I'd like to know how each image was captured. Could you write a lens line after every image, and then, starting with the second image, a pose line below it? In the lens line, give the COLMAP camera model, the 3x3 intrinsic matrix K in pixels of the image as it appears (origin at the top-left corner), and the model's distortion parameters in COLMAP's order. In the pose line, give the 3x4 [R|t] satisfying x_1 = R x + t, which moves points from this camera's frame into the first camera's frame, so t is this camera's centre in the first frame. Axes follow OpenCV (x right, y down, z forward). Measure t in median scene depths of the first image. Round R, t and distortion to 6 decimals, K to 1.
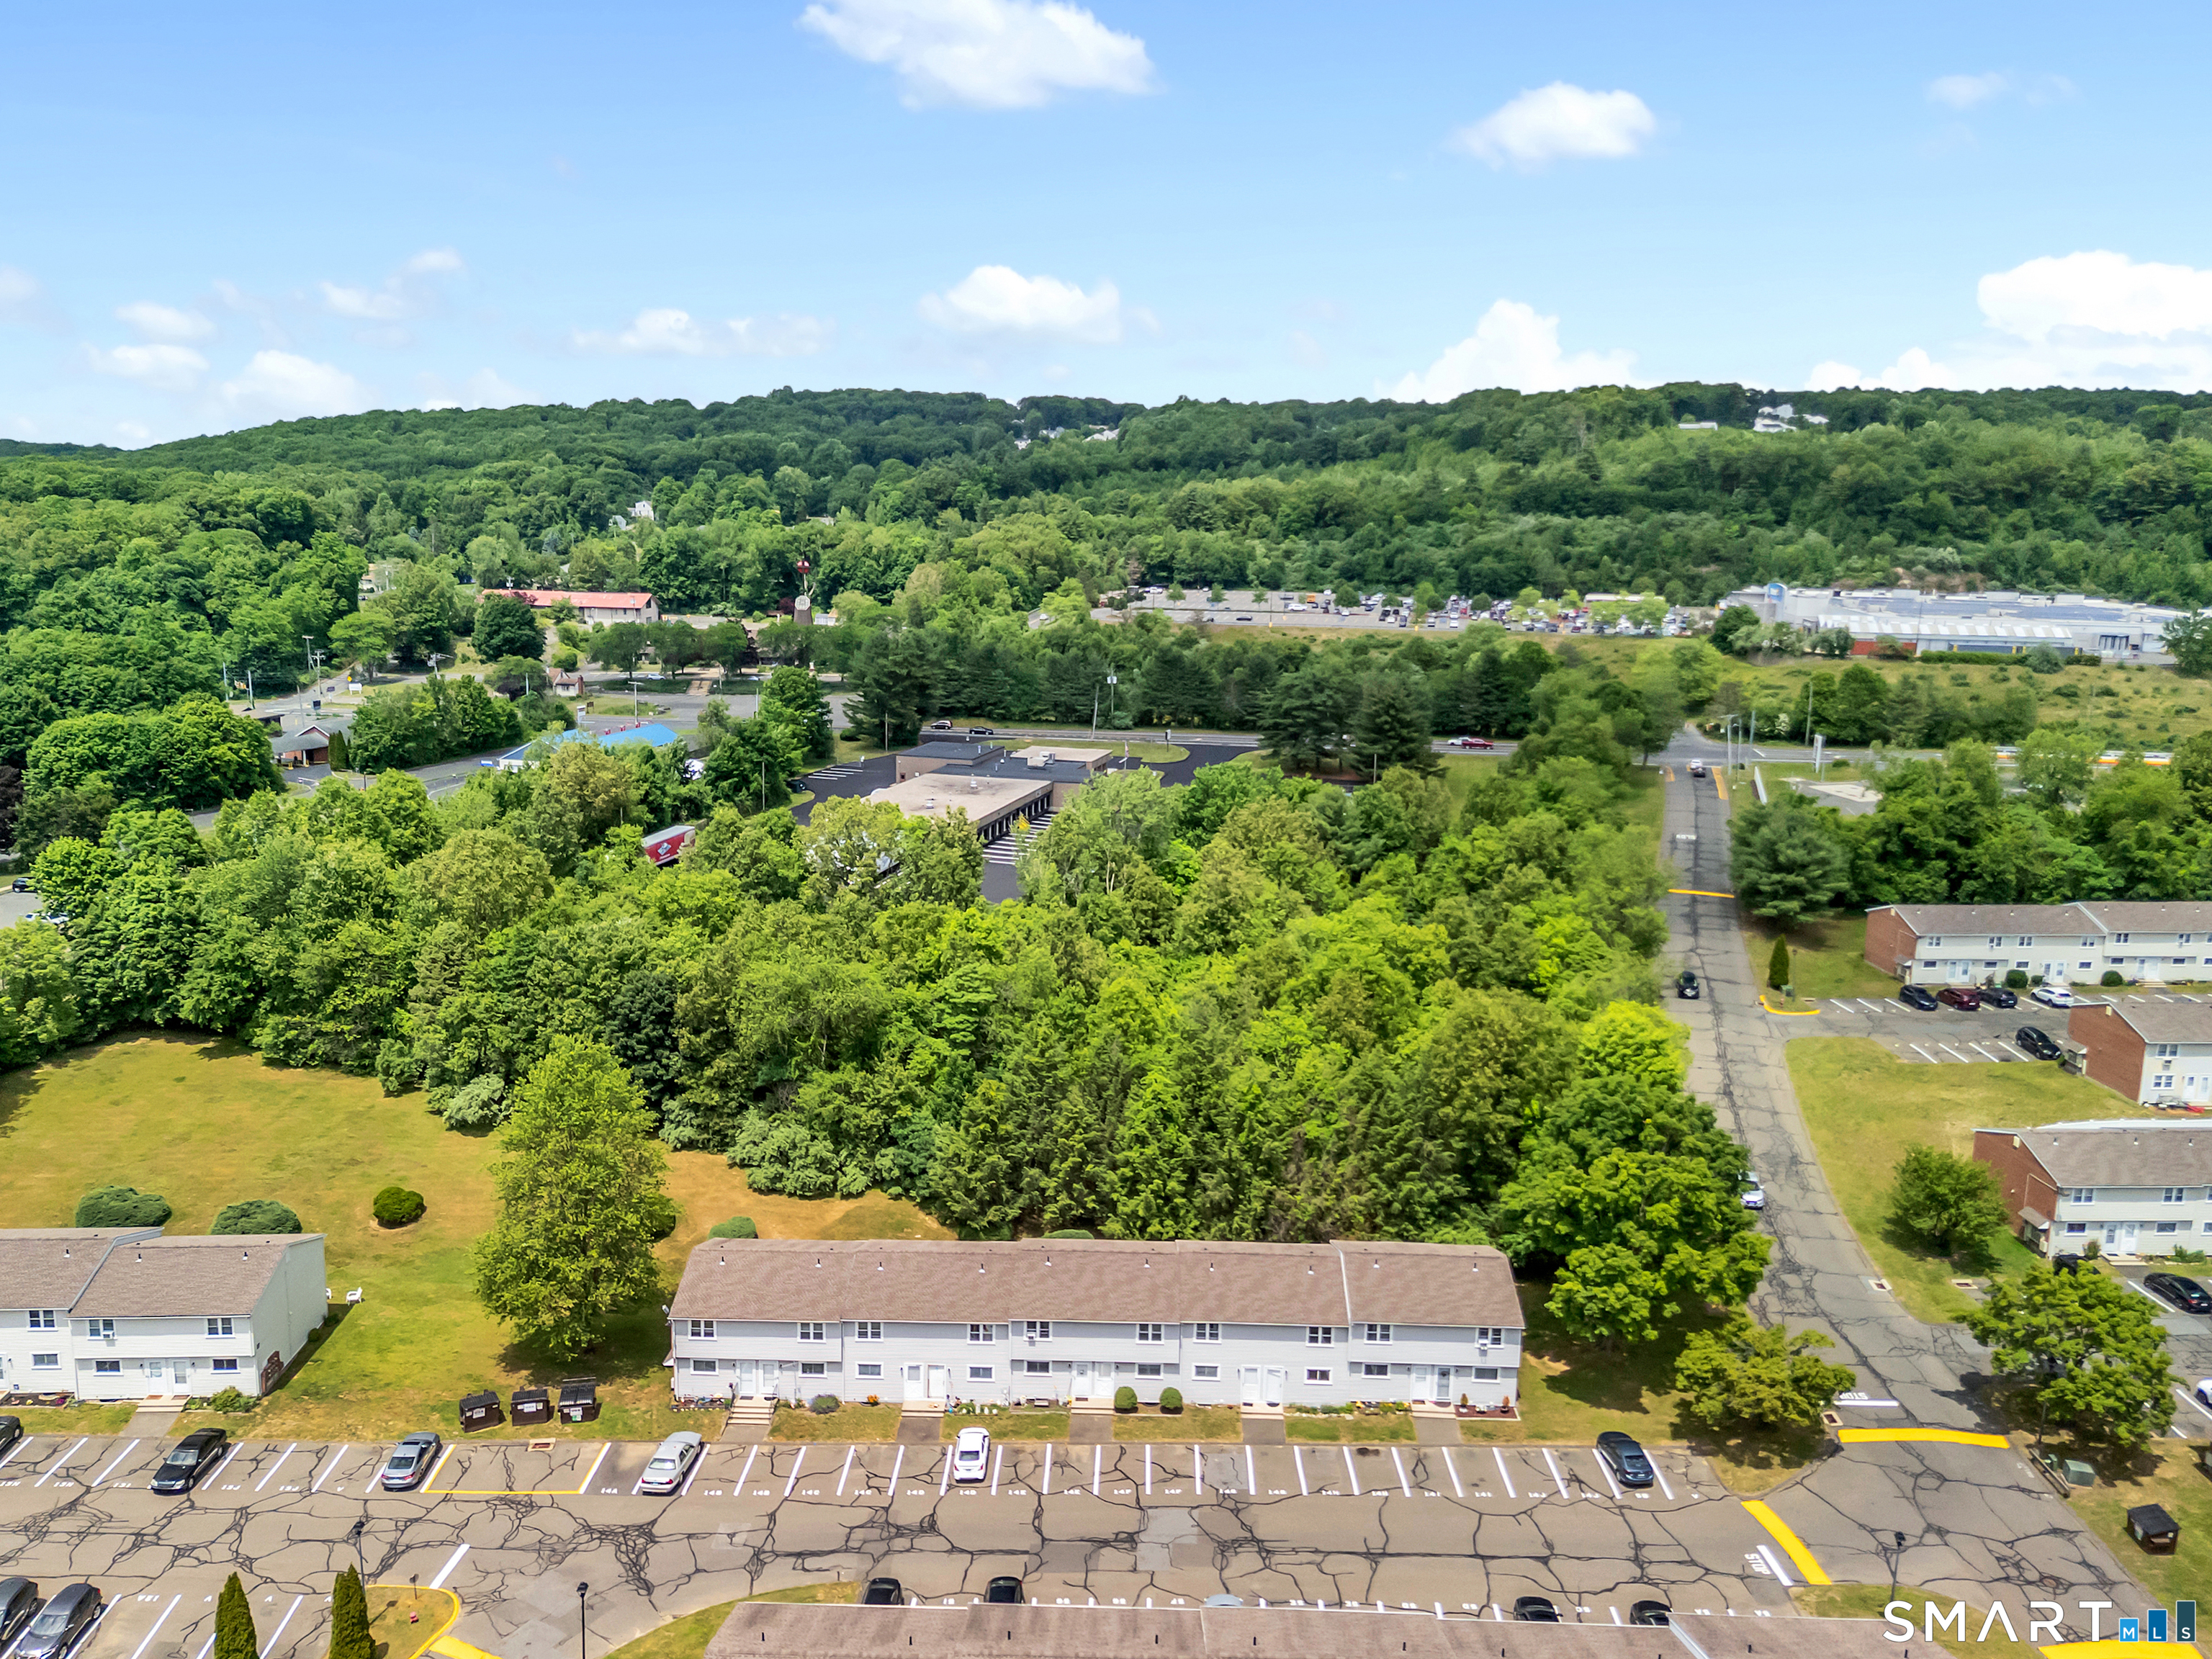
lens RADIAL K [[1628.5, 0, 1118.0], [0, 1628.5, 830.6], [0, 0, 1]] dist [0.058586, -0.027856]
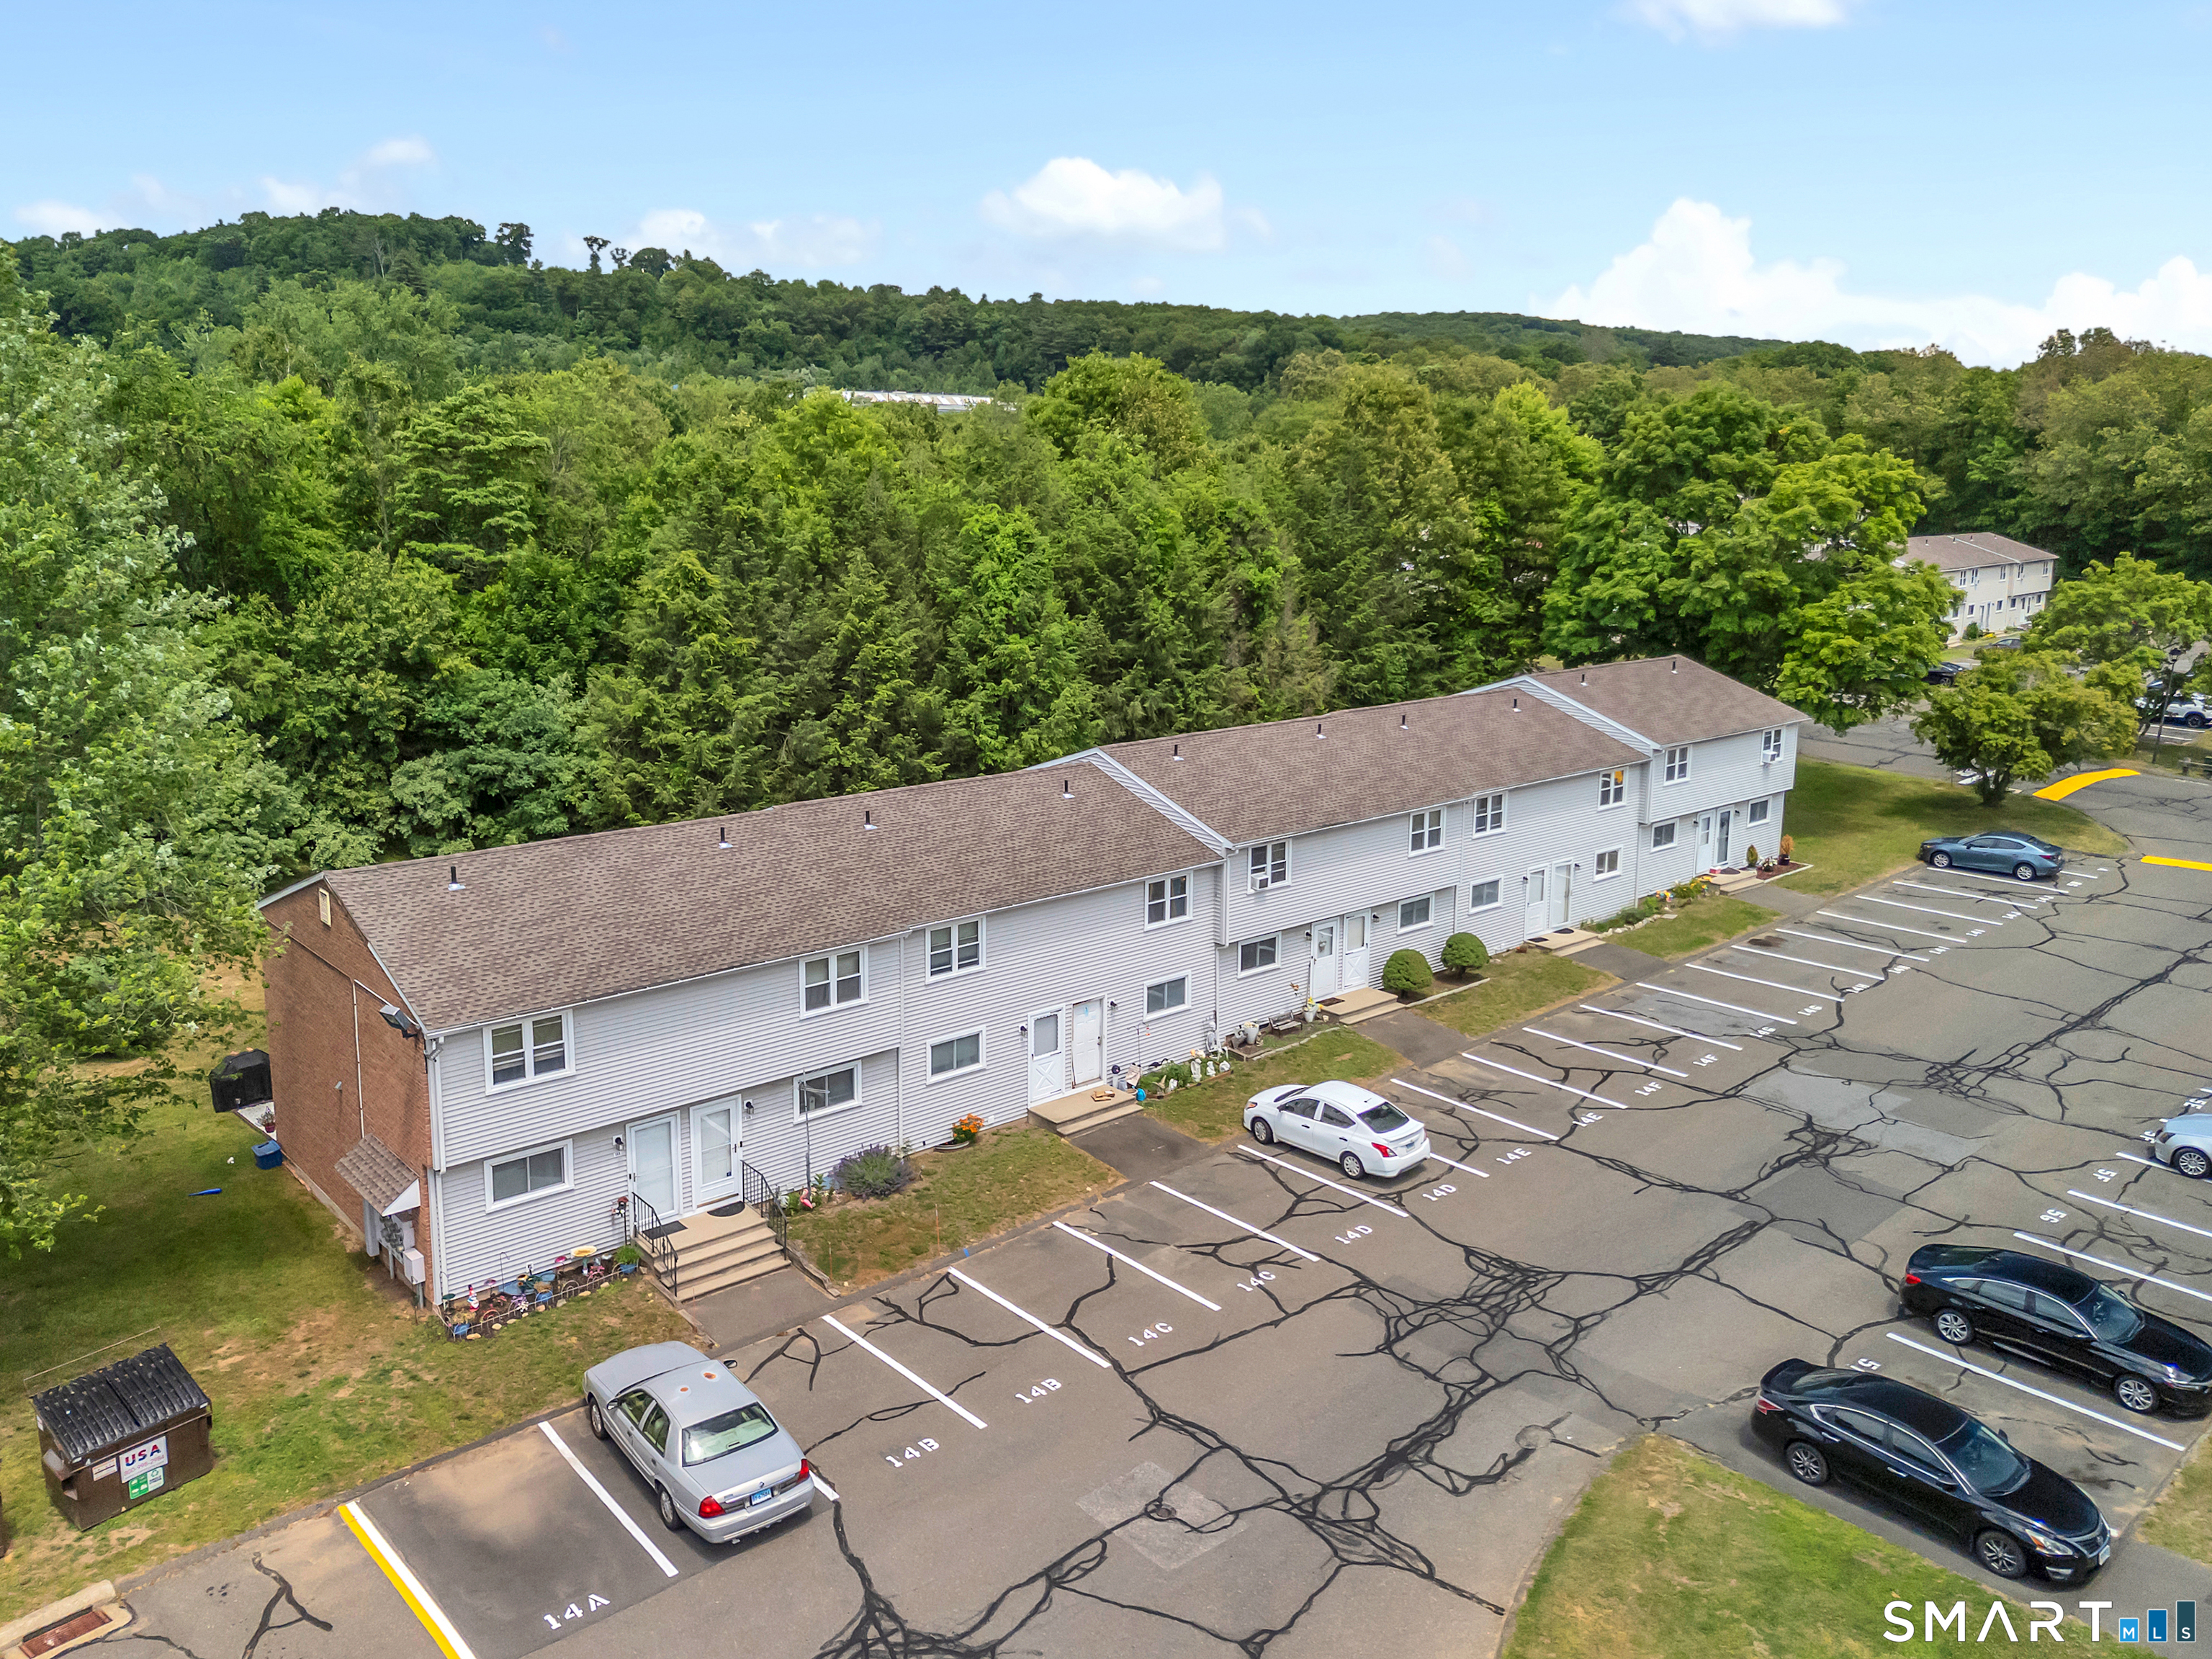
lens RADIAL K [[1628.5, 0, 1081.9], [0, 1628.5, 757.5], [0, 0, 1]] dist [0.058586, -0.027856]
pose [[0.741039, -0.124980, 0.659728, -0.375561], [0.129229, 0.990703, 0.042523, 0.250825], [-0.658909, 0.053744, 0.750301, 0.699256]]
